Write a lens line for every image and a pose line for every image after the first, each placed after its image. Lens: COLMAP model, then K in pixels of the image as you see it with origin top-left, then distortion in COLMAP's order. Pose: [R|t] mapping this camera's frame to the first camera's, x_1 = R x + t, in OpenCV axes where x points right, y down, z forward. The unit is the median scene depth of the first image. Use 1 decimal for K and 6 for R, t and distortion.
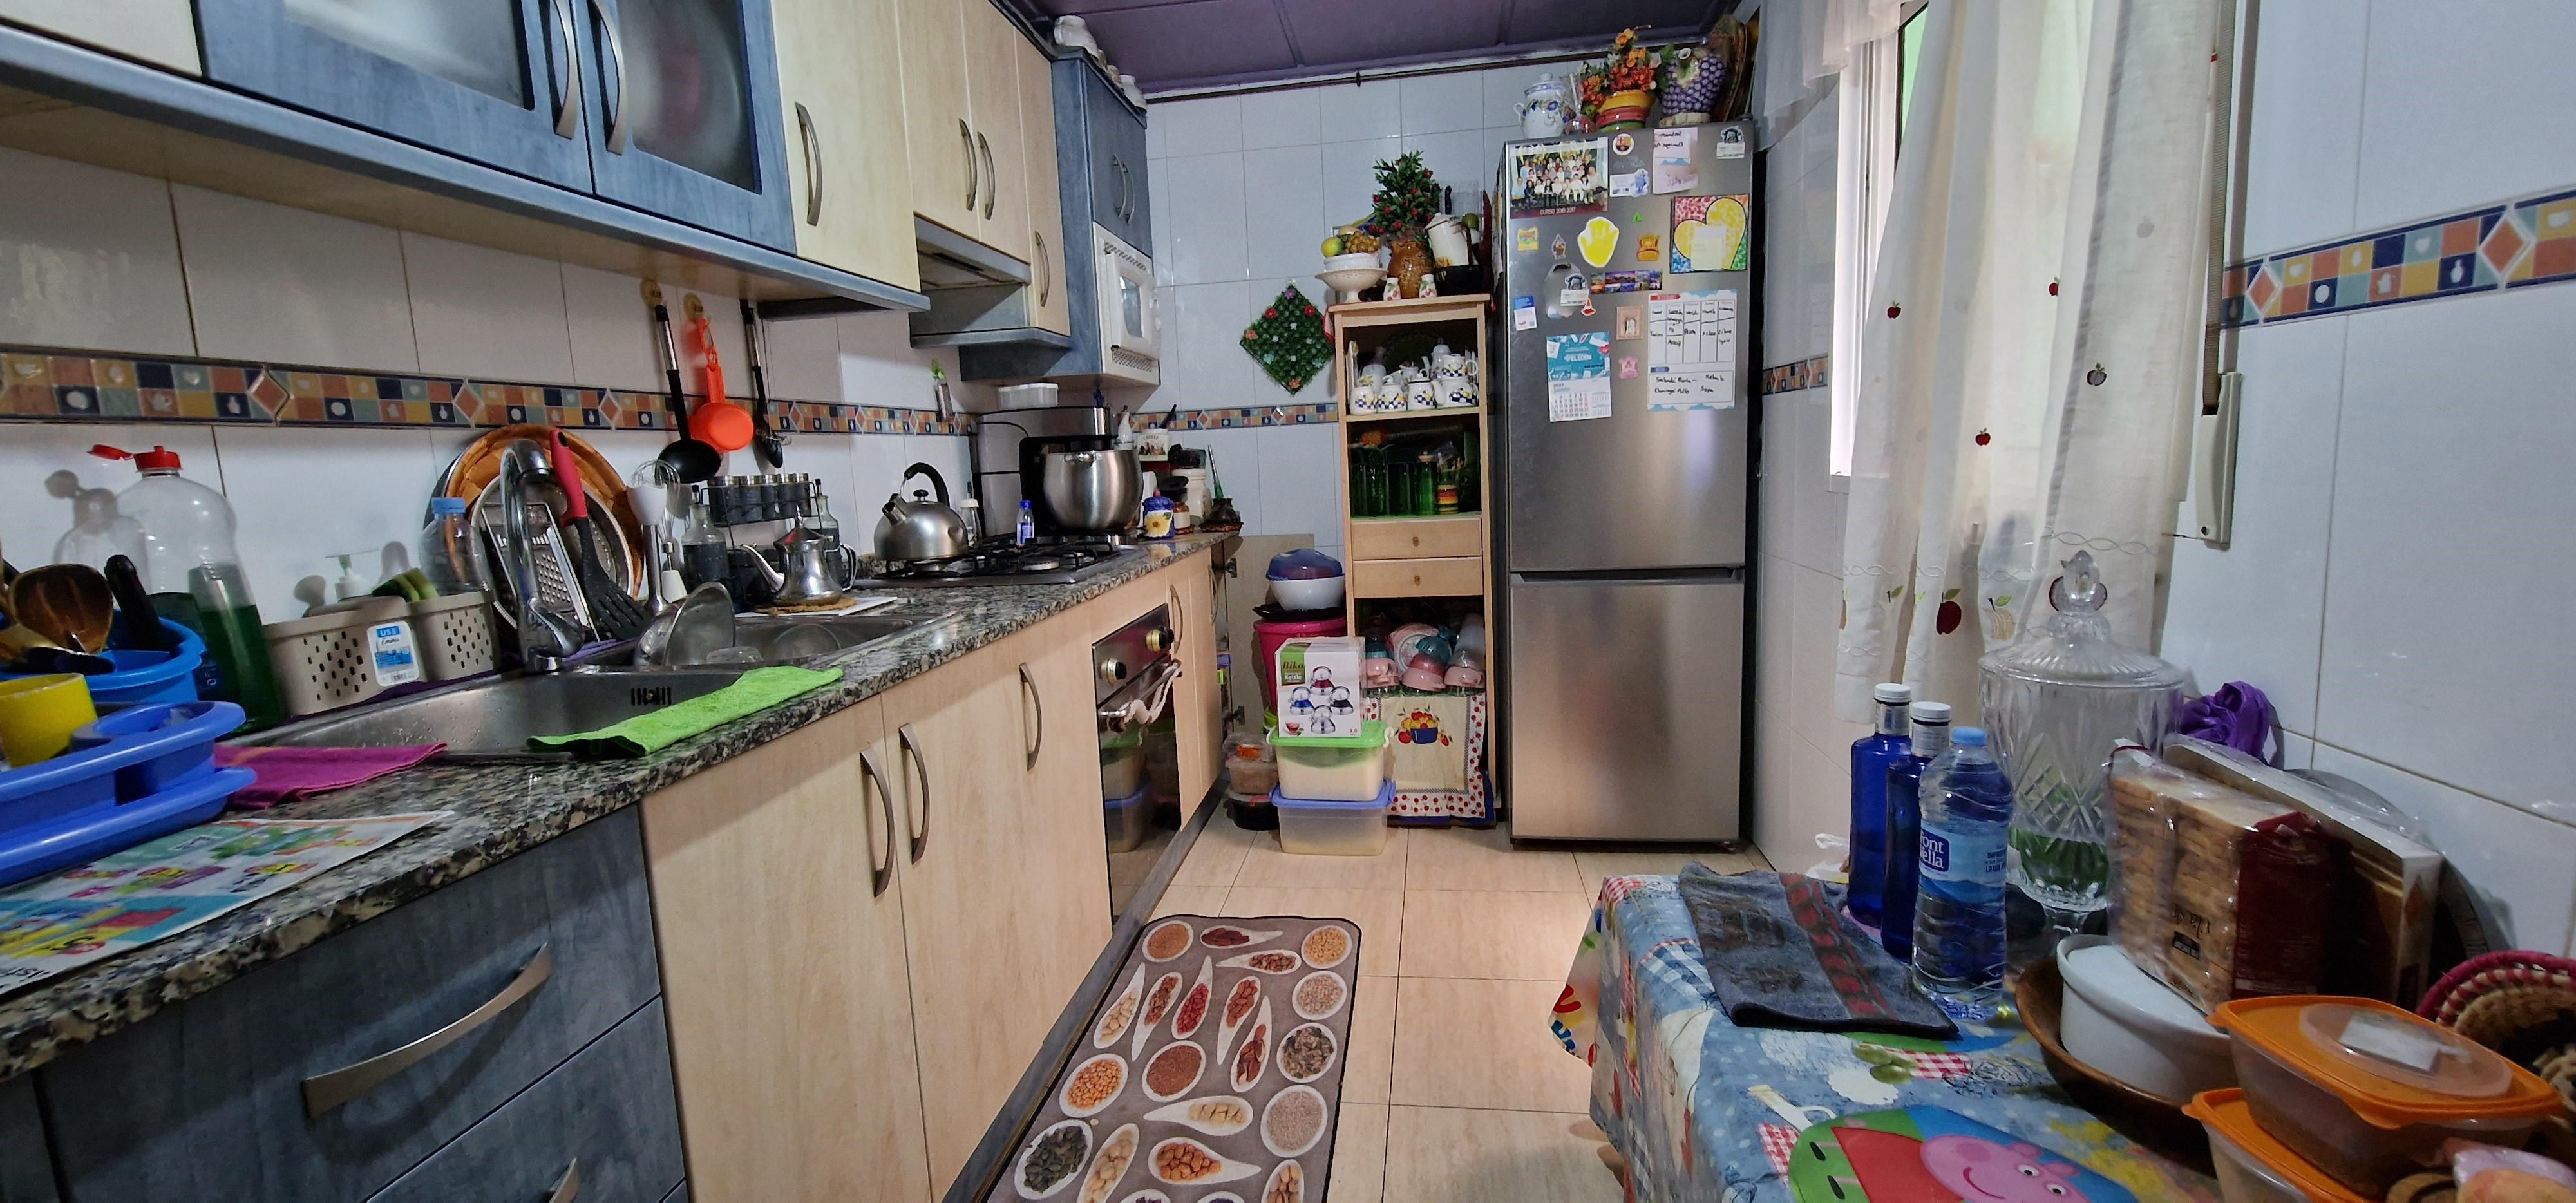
lens RADIAL K [[1057.9, 0, 1280.5], [0, 1057.9, 589.3], [0, 0, 1]] dist [0.005943, -0.005220]
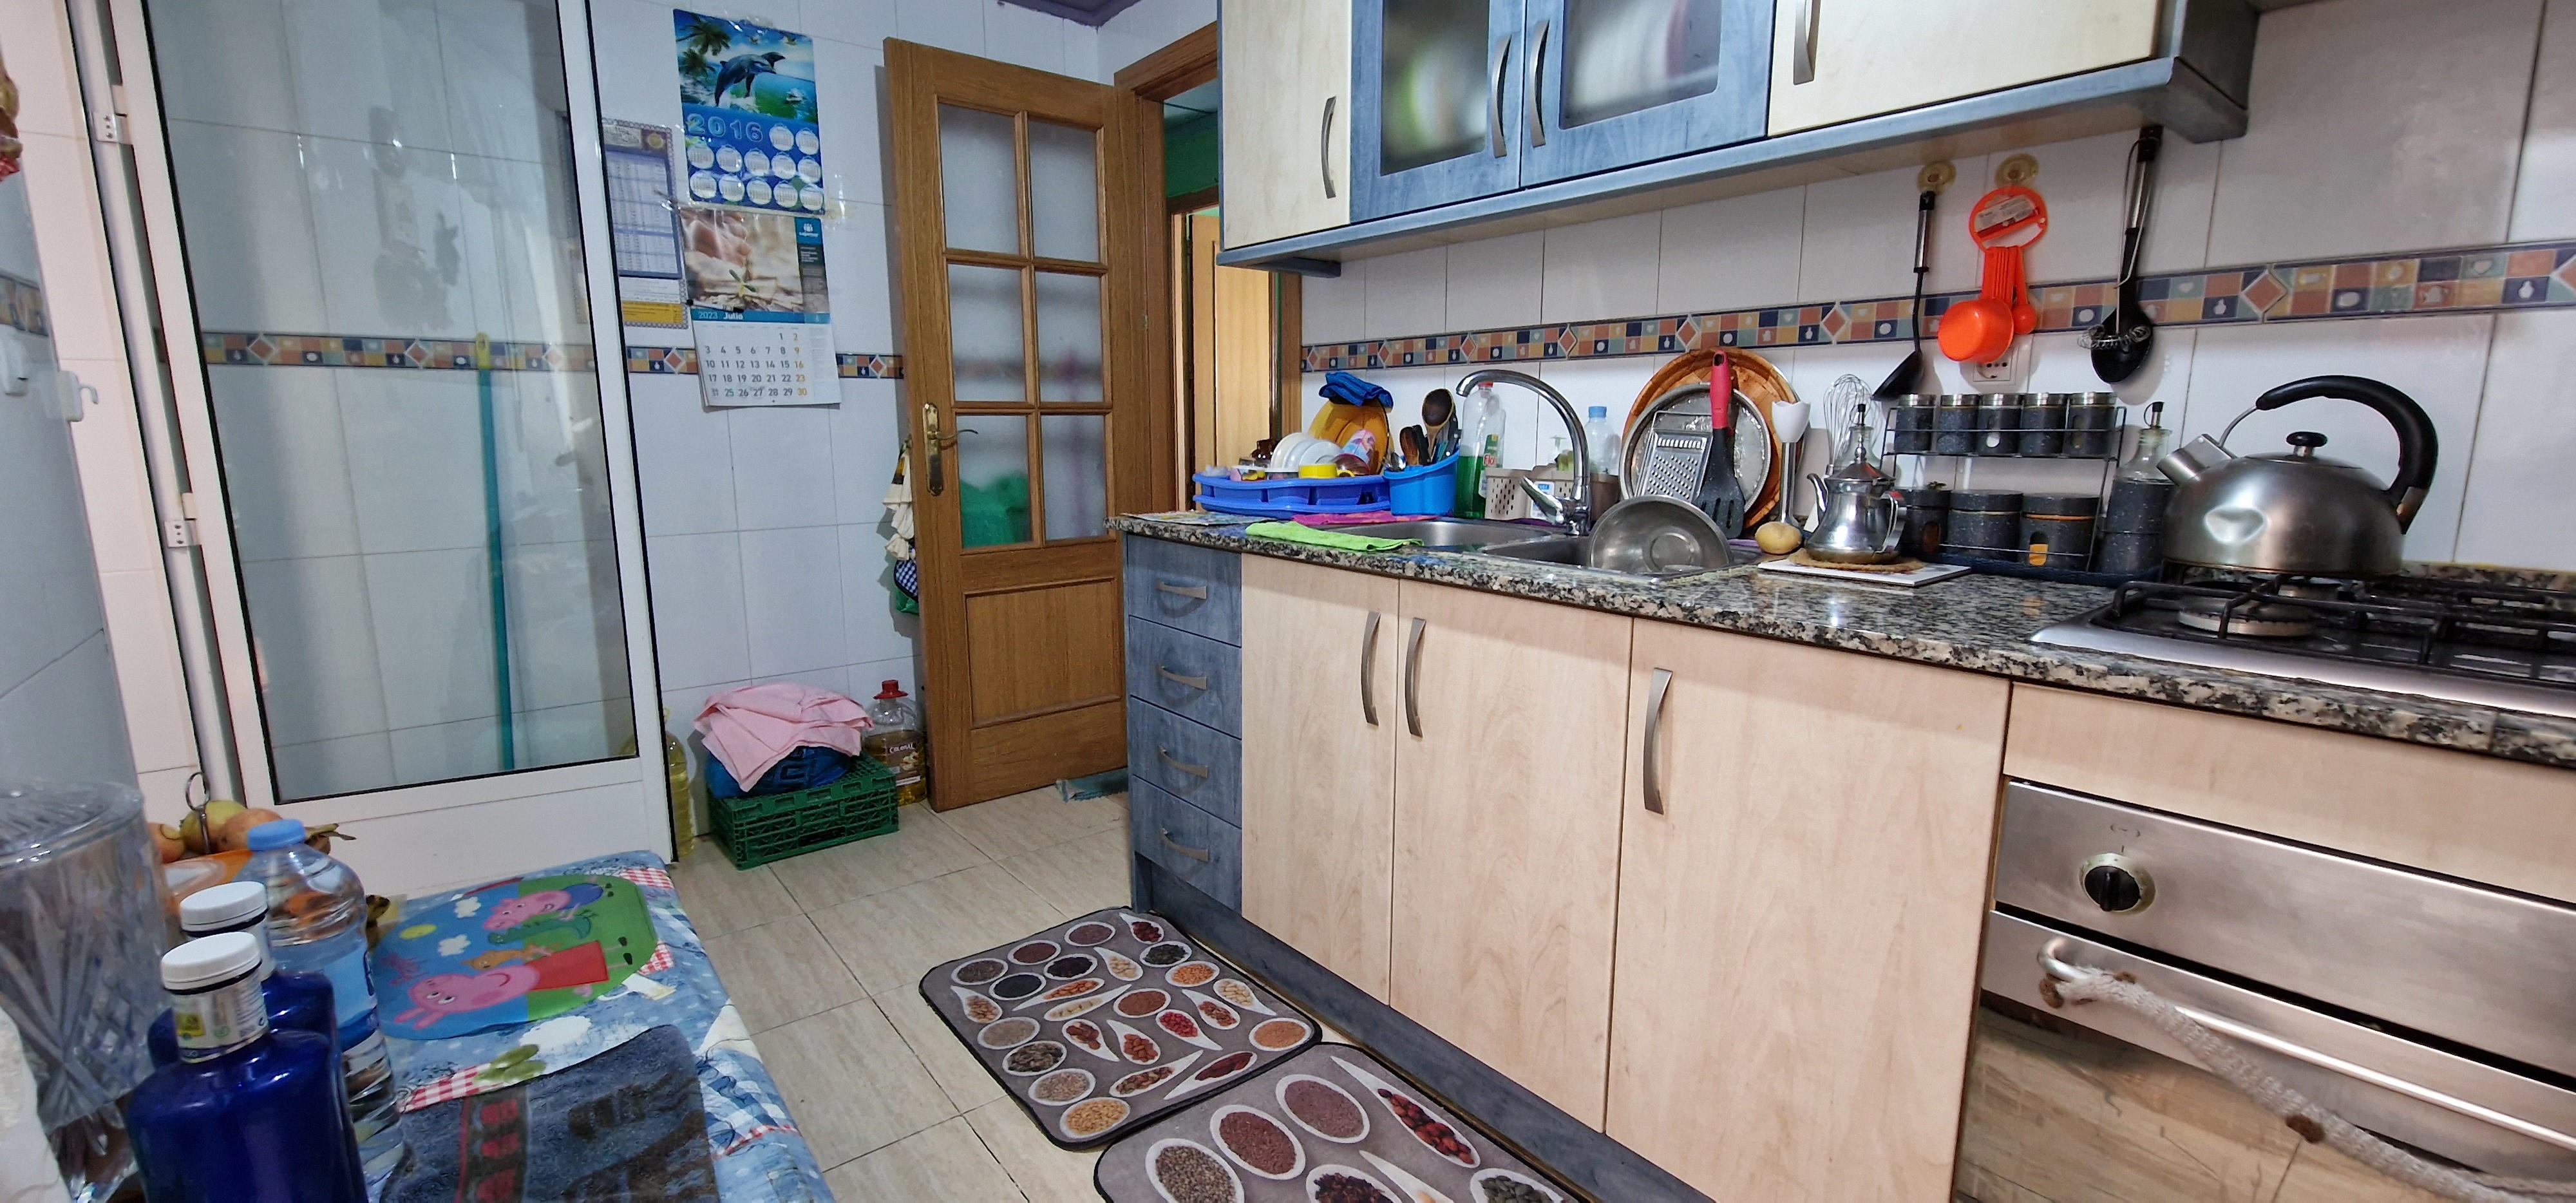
lens RADIAL K [[1057.9, 0, 1280.5], [0, 1057.9, 589.3], [0, 0, 1]] dist [0.005943, -0.005220]
pose [[-0.681165, 0.163976, -0.713530, 0.418887], [-0.061604, 0.958302, 0.279037, -0.158936], [0.729533, 0.234027, -0.642661, 1.187220]]
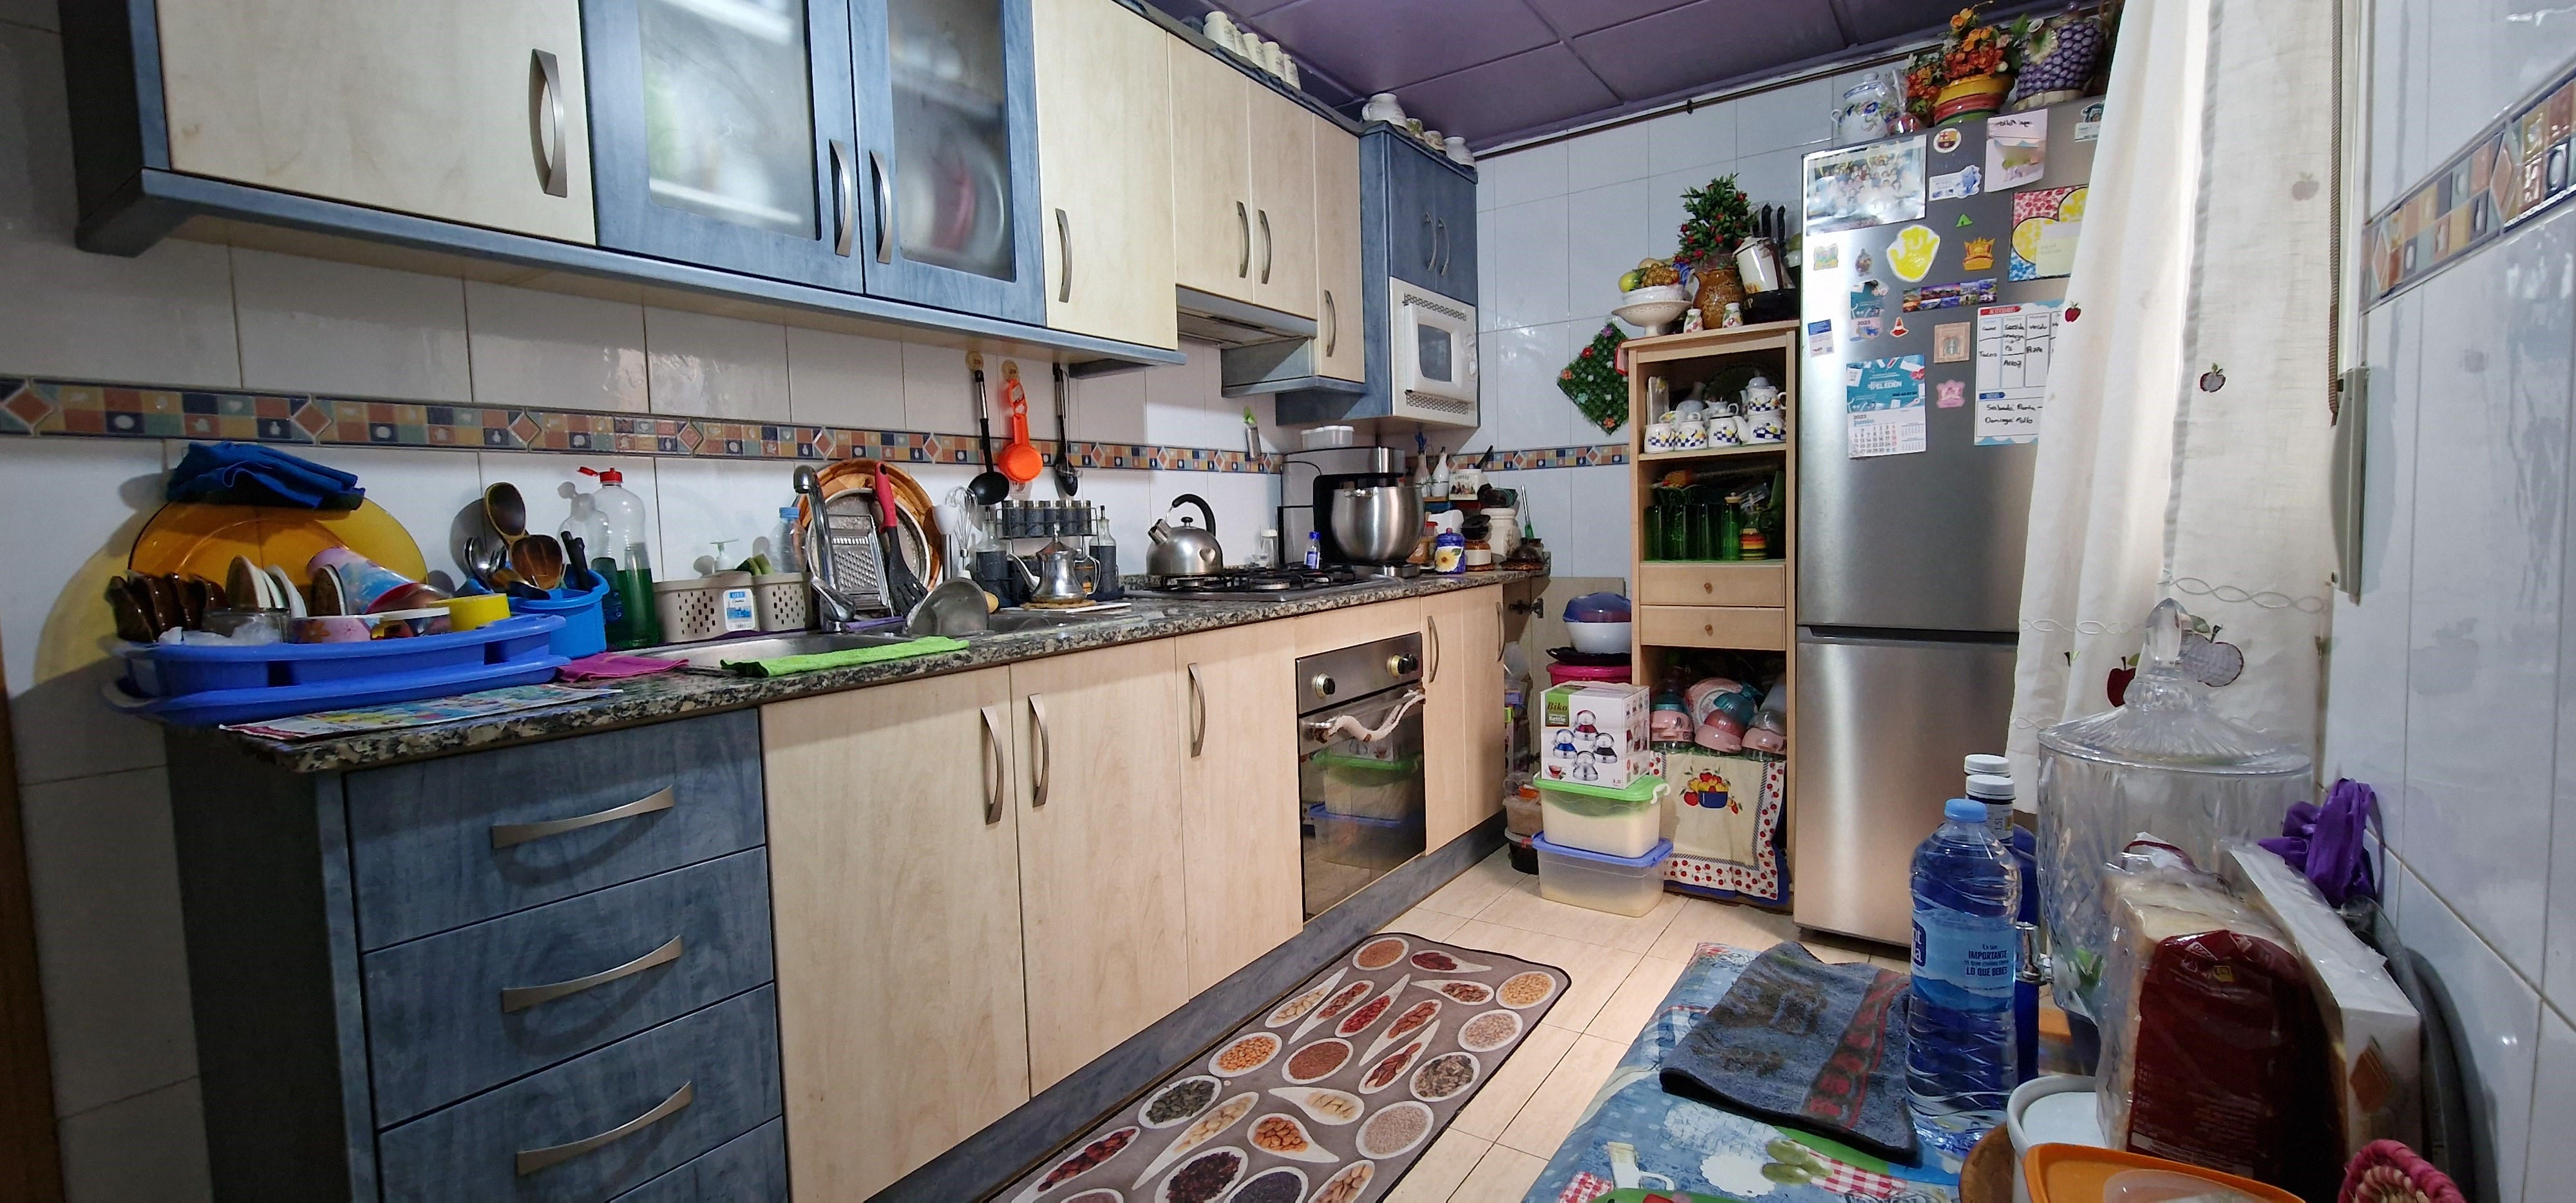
lens RADIAL K [[1057.9, 0, 1280.5], [0, 1057.9, 589.3], [0, 0, 1]] dist [0.005943, -0.005220]
pose [[0.896994, 0.048333, -0.439393, 0.326239], [-0.068456, 0.997201, -0.030057, 0.016399], [0.436710, 0.057040, 0.897792, -0.000837]]
